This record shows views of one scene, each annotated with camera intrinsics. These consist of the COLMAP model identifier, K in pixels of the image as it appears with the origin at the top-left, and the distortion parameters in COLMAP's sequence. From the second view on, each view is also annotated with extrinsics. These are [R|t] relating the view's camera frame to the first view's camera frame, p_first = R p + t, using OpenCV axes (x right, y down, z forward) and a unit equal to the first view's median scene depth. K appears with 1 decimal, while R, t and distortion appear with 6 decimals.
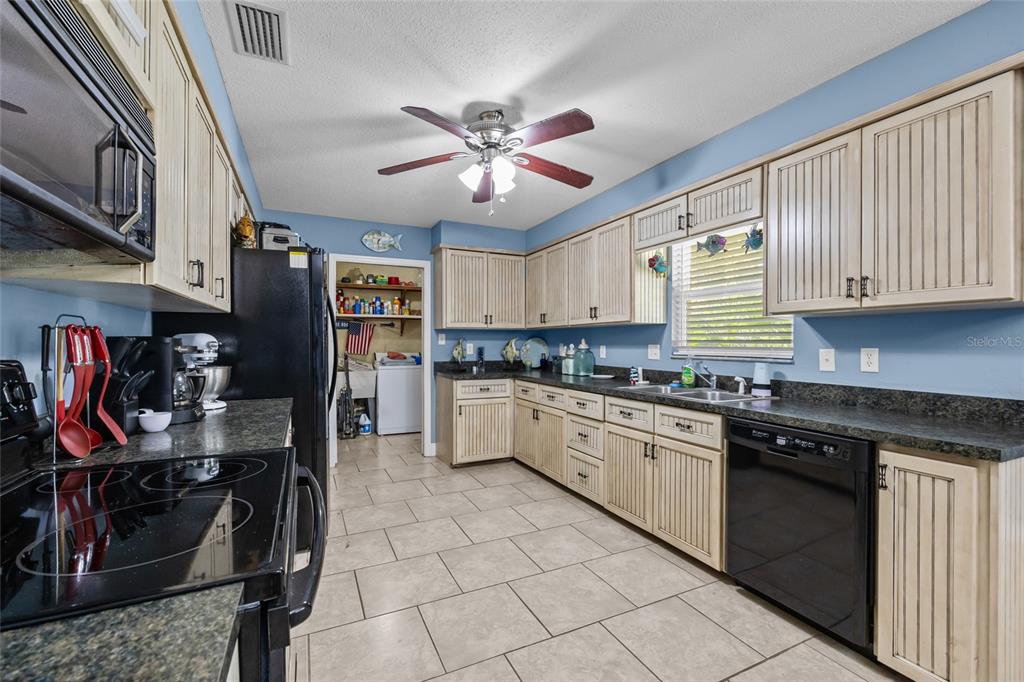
lens RADIAL K [[431.3, 0, 511.2], [0, 431.3, 343.0], [0, 0, 1]] dist [-0.000342, 0.000126]
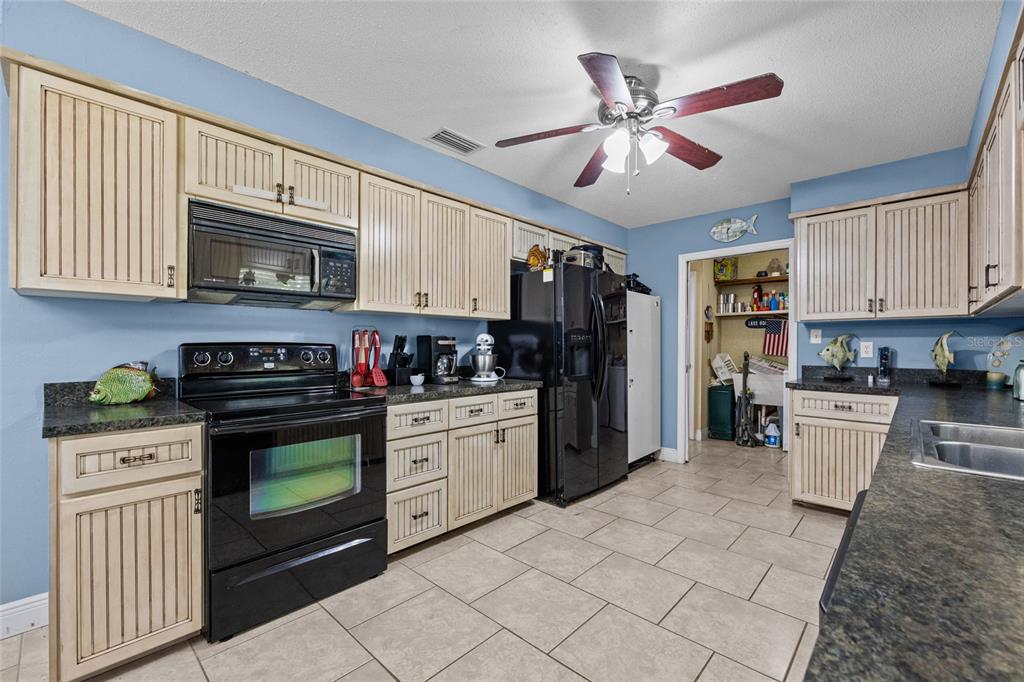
lens RADIAL K [[431.3, 0, 511.6], [0, 431.3, 344.8], [0, 0, 1]] dist [-0.000342, 0.000126]
pose [[0.364274, -0.001449, -0.931291, 0.539153], [-0.003839, 0.999988, -0.003058, 0.016008], [0.931284, 0.004689, 0.364264, 0.346199]]
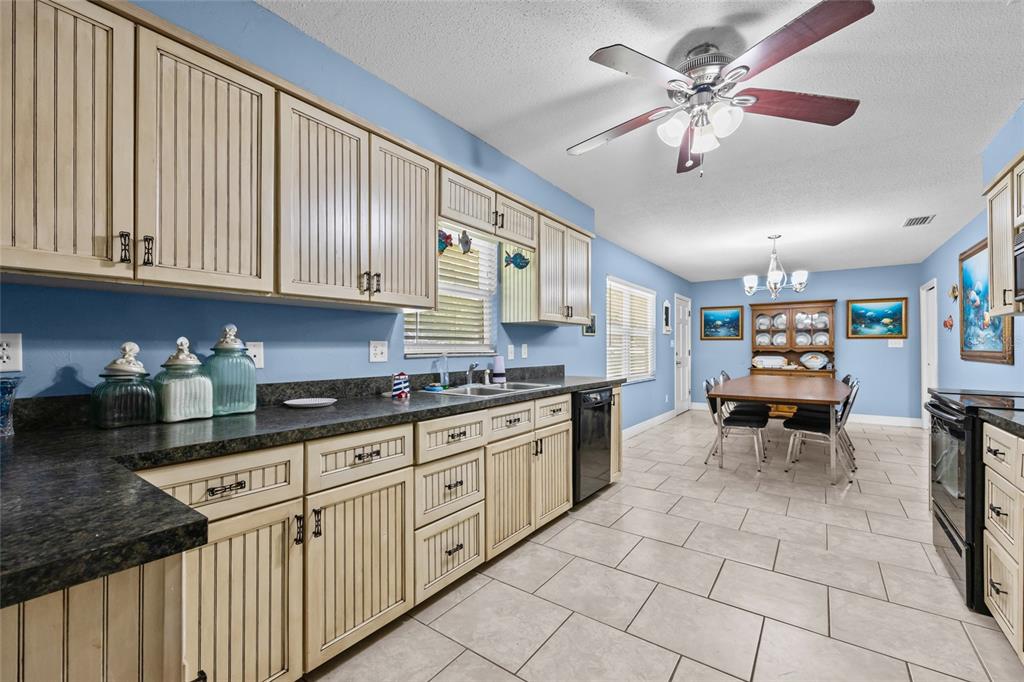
lens RADIAL K [[431.3, 0, 507.7], [0, 431.3, 344.6], [0, 0, 1]] dist [-0.000342, 0.000126]
pose [[-0.473841, 0.001283, 0.880609, -0.446254], [-0.002359, 0.999994, -0.002726, 0.012690], [-0.880607, -0.003369, -0.473835, 1.303668]]
